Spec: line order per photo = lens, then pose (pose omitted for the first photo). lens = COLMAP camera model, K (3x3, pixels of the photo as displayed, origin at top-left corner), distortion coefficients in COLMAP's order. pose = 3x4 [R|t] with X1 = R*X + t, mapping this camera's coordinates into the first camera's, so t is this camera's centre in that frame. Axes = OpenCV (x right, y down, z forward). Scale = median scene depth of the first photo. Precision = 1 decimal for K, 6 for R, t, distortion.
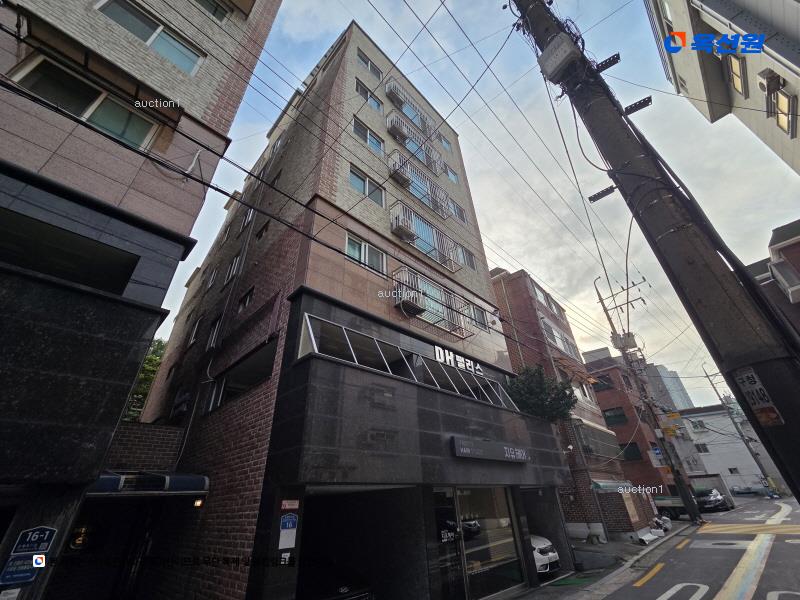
lens RADIAL K [[326.0, 0, 396.2], [0, 326.0, 301.2], [0, 0, 1]] dist [0.000870, 0.000352]
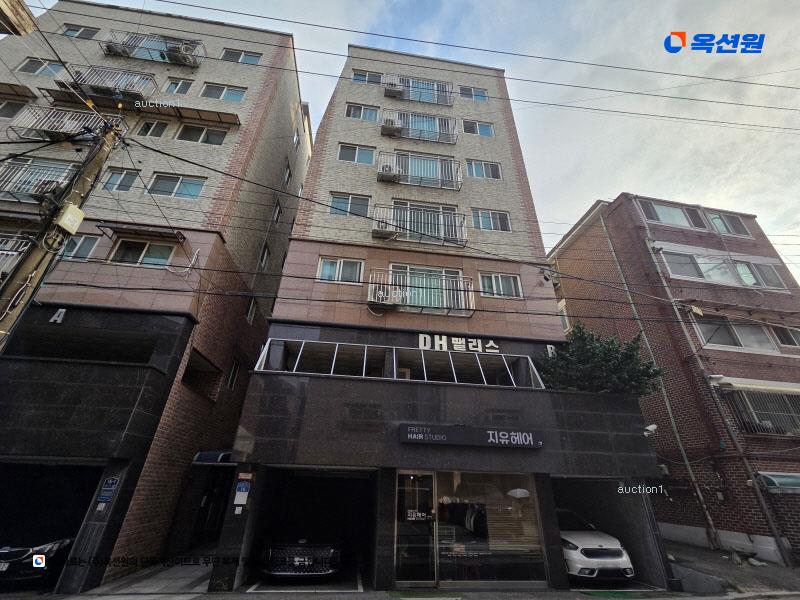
lens RADIAL K [[326.0, 0, 396.2], [0, 326.0, 301.2], [0, 0, 1]] dist [0.000870, 0.000352]
pose [[0.798842, -0.236873, -0.552940, 0.631137], [0.266884, 0.963347, -0.027116, 0.043872], [0.539096, -0.125909, 0.832780, 0.123928]]
